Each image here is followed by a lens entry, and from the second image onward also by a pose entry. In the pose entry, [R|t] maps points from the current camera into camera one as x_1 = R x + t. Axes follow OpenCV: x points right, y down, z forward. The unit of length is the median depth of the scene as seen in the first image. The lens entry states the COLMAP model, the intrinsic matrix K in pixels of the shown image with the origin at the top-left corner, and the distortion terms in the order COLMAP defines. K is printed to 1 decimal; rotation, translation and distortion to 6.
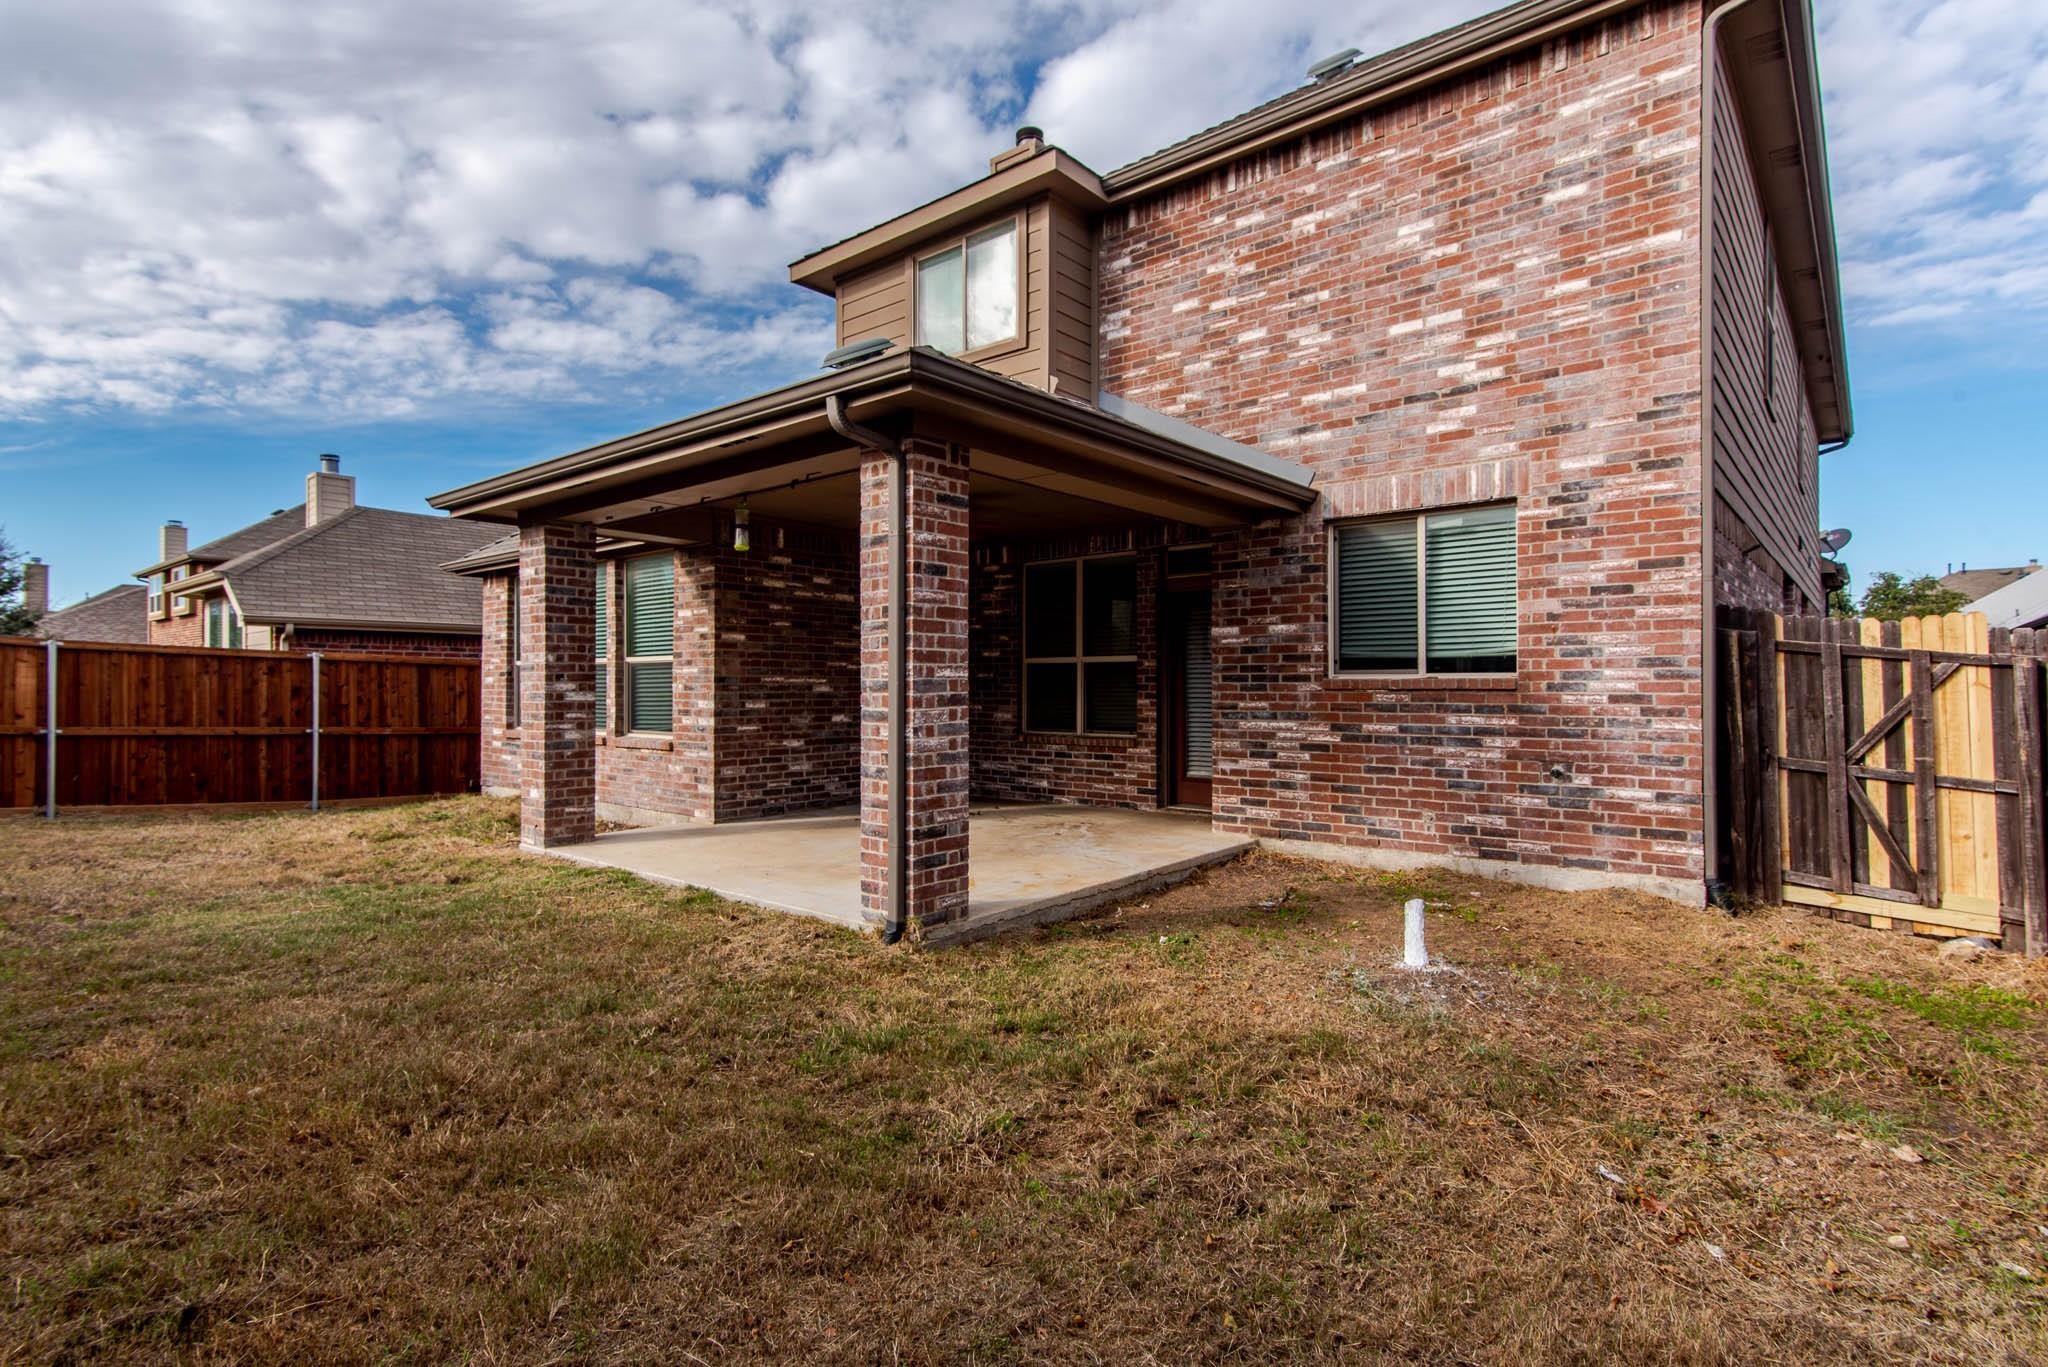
lens RADIAL K [[1012.6, 0, 1015.3], [0, 1012.6, 680.5], [0, 0, 1]] dist [0.046282, 0.001635]
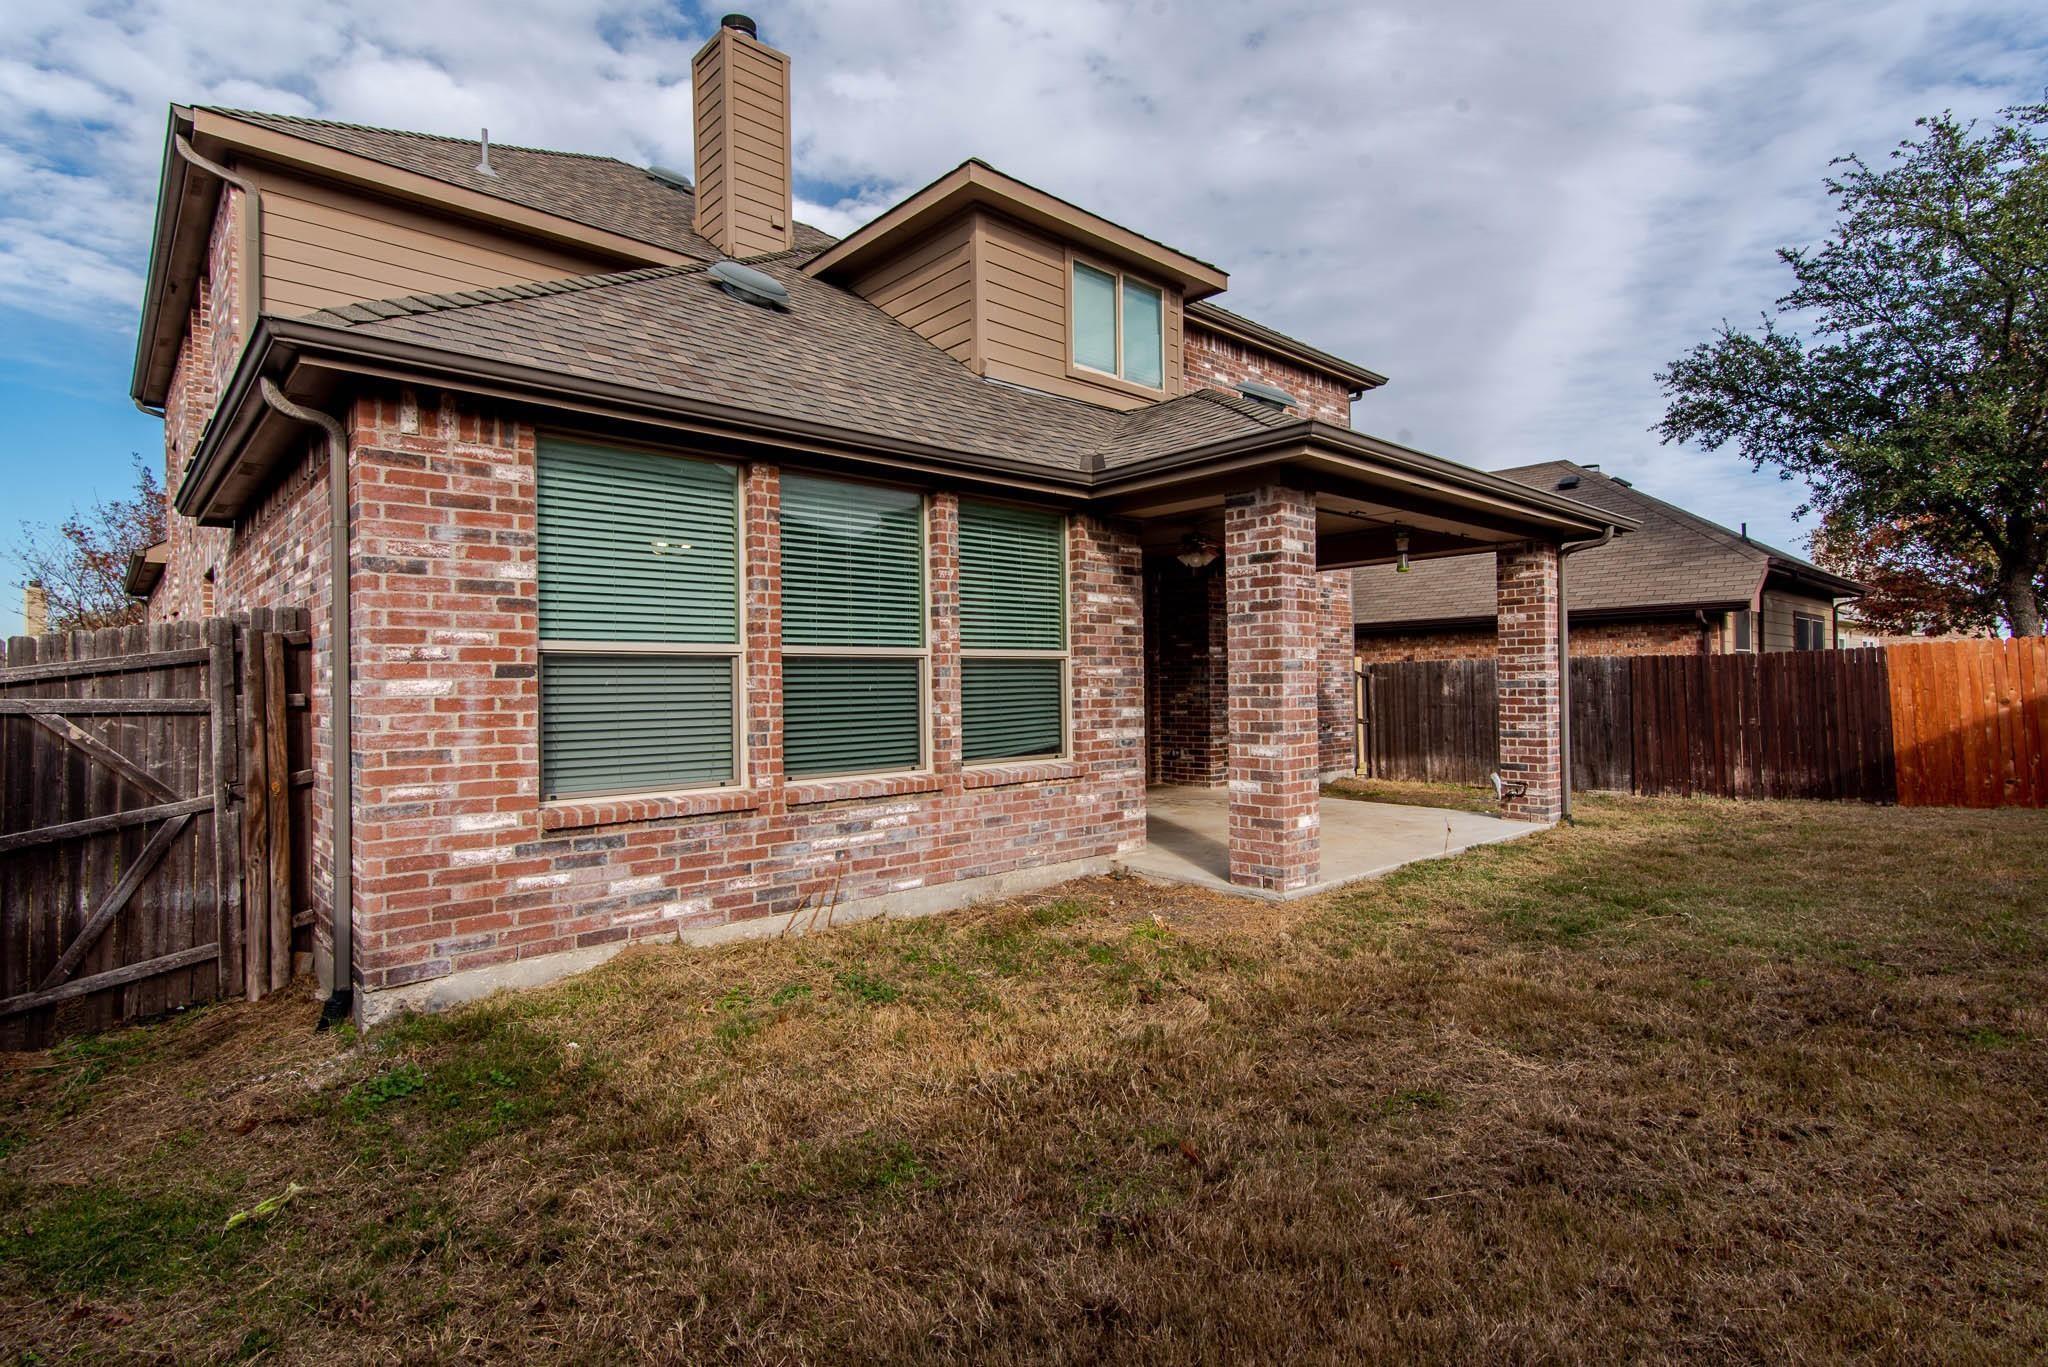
lens RADIAL K [[1012.6, 0, 1019.9], [0, 1012.6, 679.6], [0, 0, 1]] dist [0.046282, 0.001635]
pose [[0.114043, 0.005807, 0.993459, -1.114046], [0.009595, 0.999930, -0.006947, 0.001634], [-0.993429, 0.010324, 0.113980, 0.975288]]
